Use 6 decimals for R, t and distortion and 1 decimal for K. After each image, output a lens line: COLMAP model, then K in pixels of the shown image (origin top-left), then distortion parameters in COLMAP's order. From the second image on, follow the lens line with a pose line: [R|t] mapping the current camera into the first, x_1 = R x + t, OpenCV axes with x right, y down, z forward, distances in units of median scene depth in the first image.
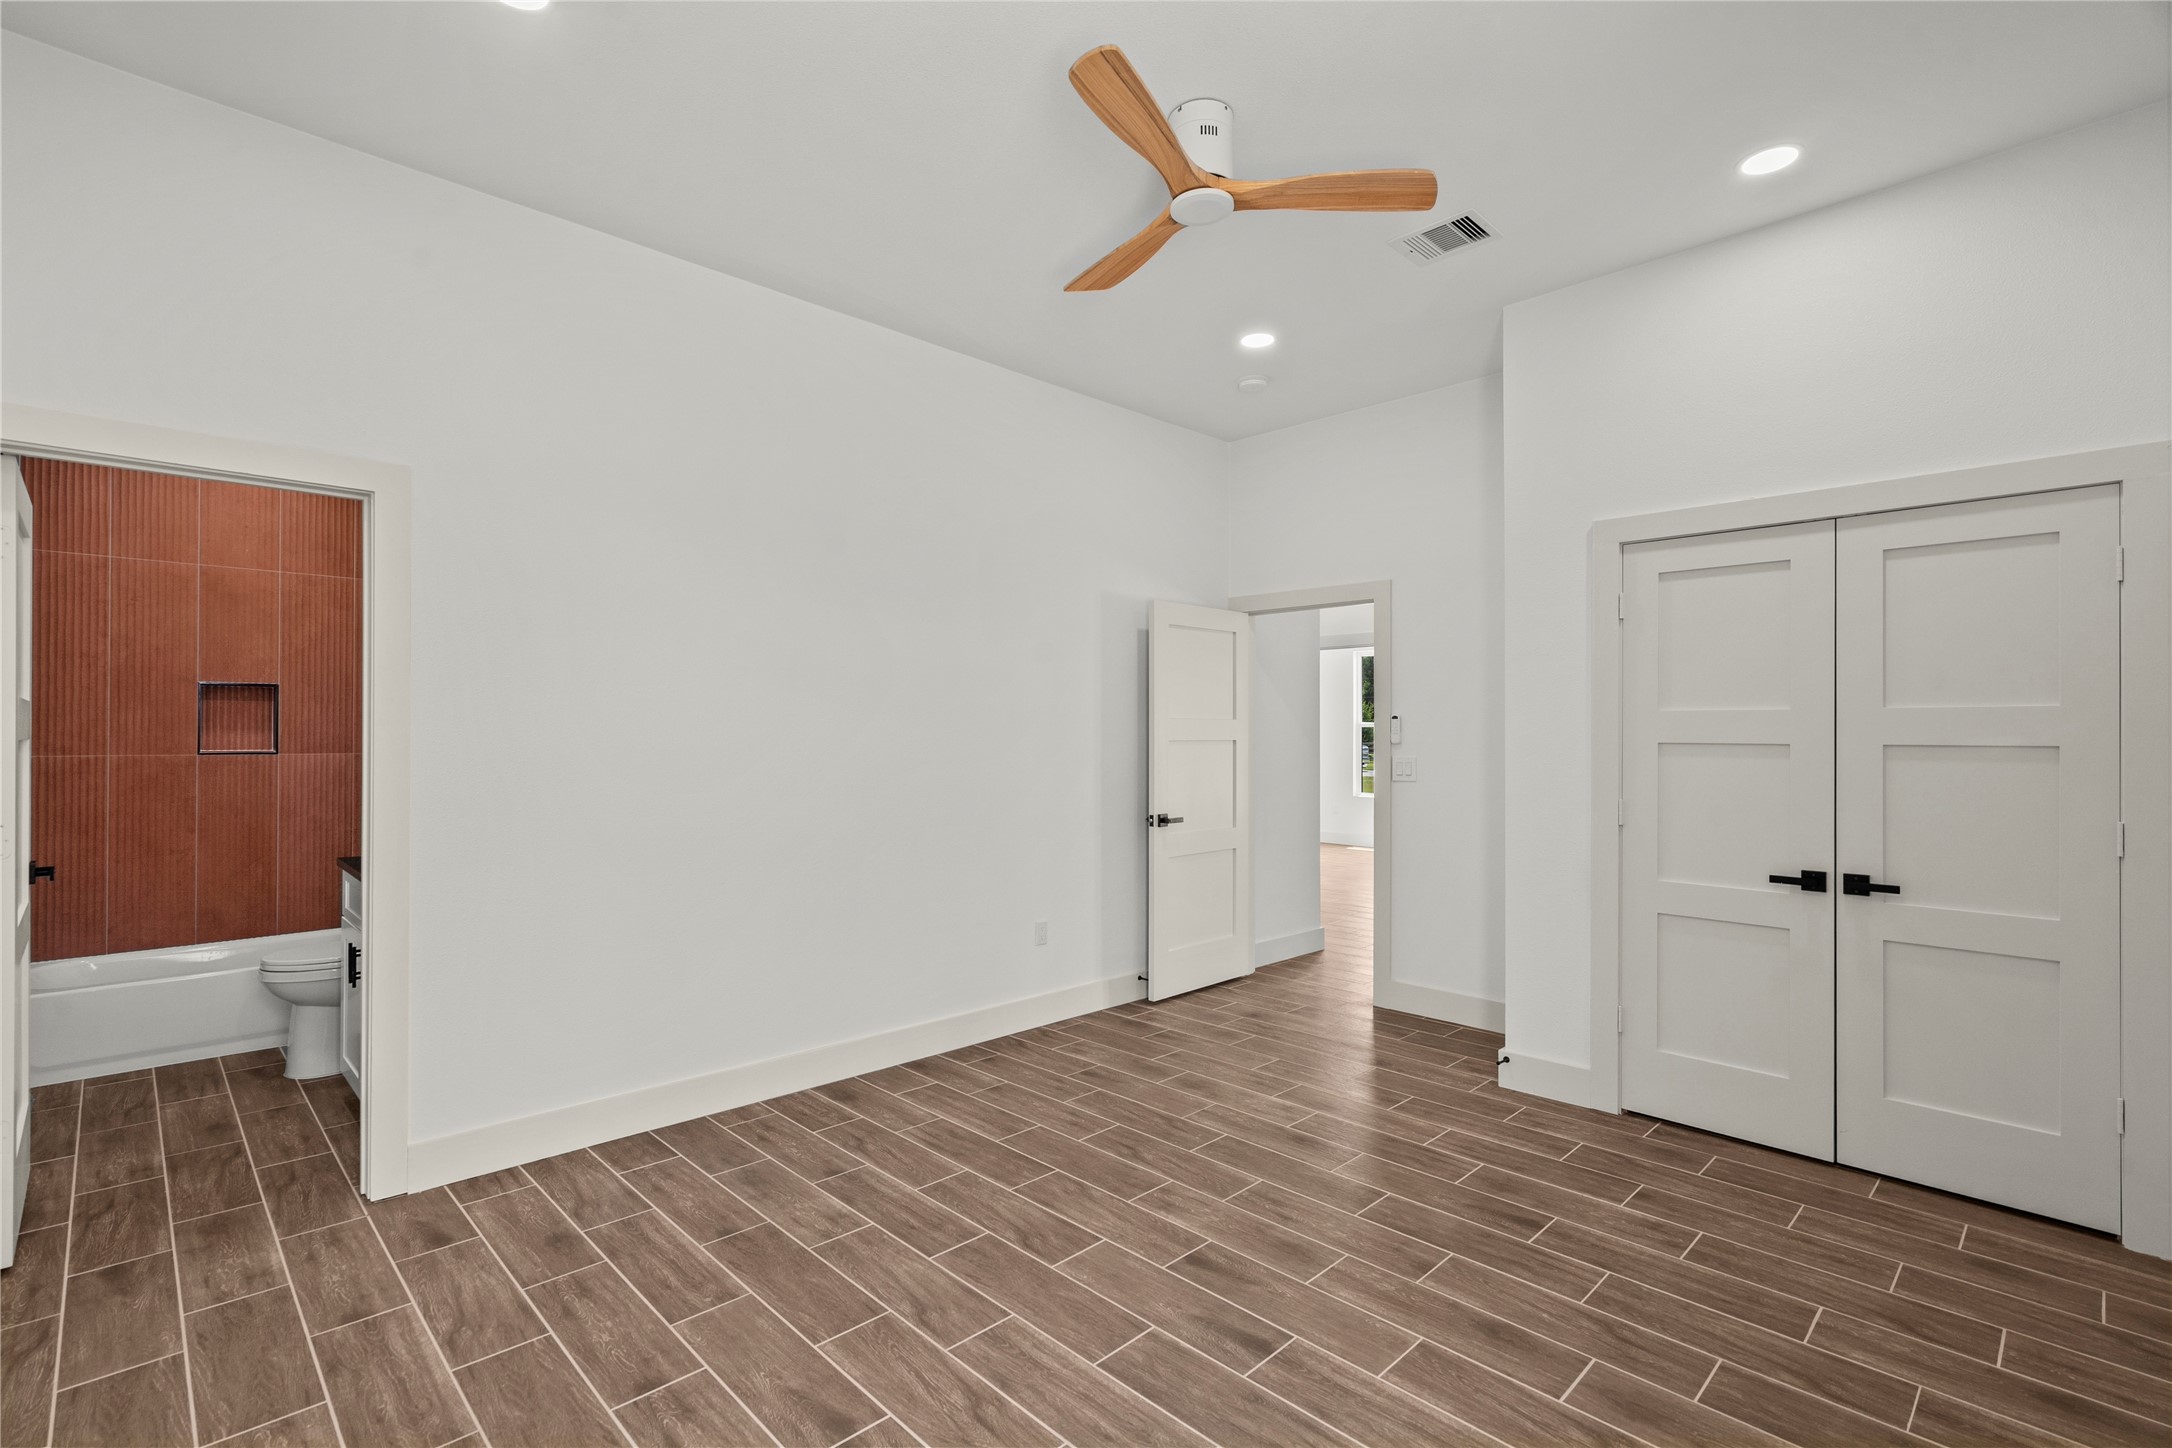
lens RADIAL K [[994.8, 0, 1078.0], [0, 994.8, 720.8], [0, 0, 1]] dist [-0.003805, 0.002454]
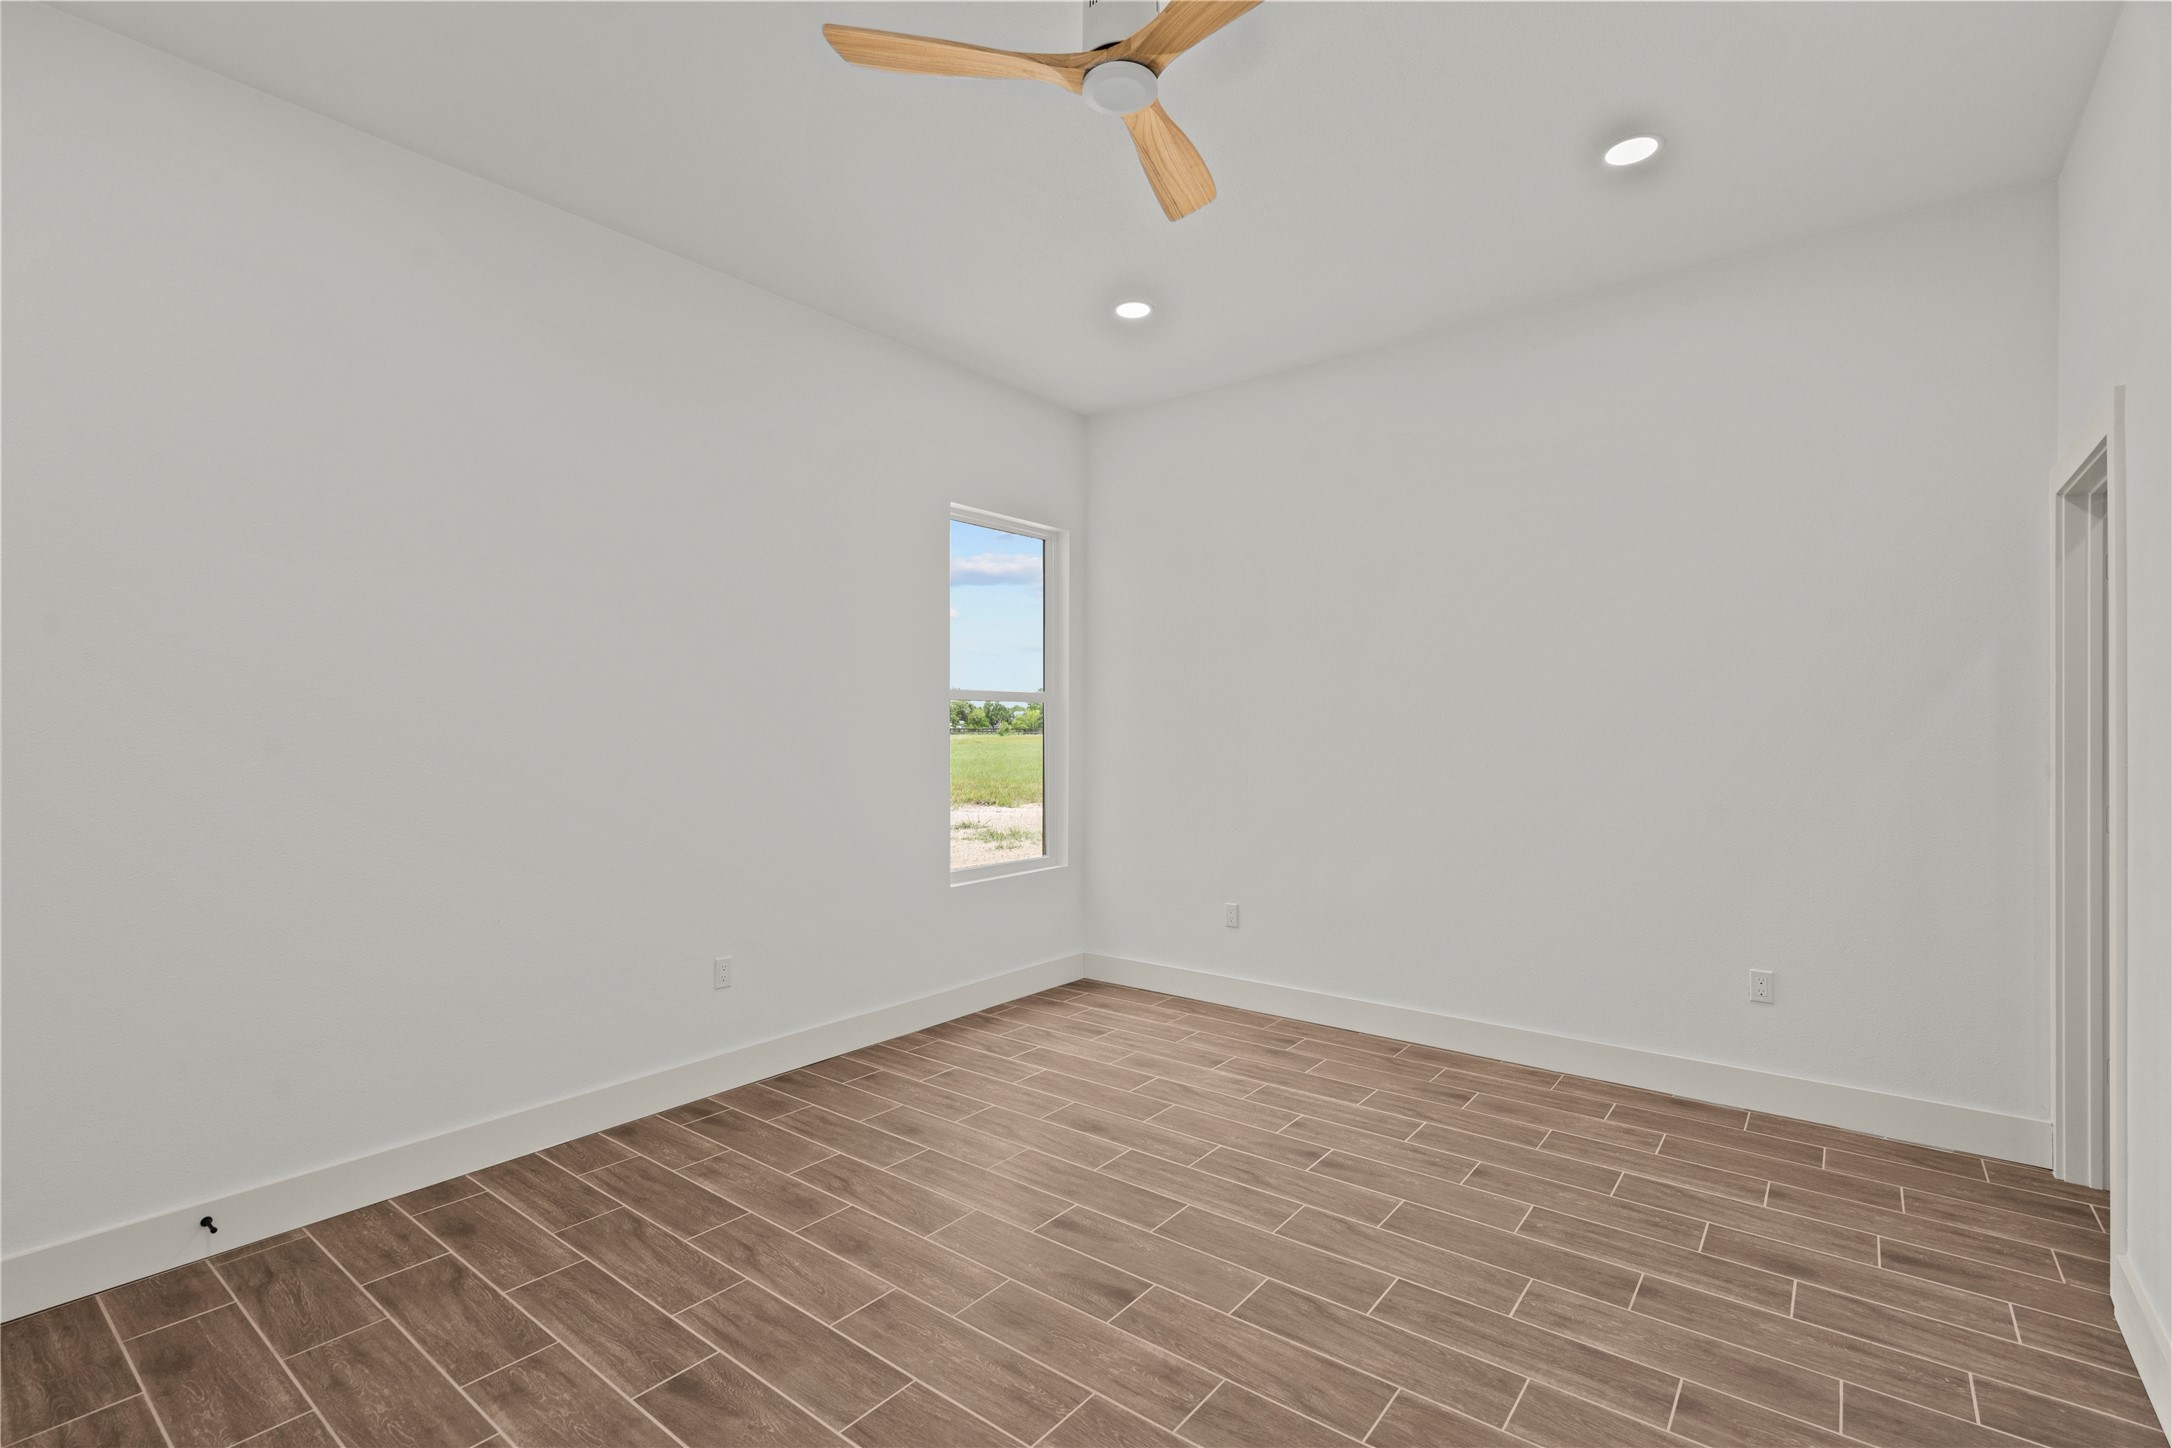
lens RADIAL K [[994.8, 0, 1099.4], [0, 994.8, 708.7], [0, 0, 1]] dist [-0.003805, 0.002454]
pose [[-0.987783, -0.007265, -0.155668, 0.287500], [-0.001527, 0.999316, -0.036948, 0.032637], [0.155830, -0.036259, -0.987118, 1.932620]]
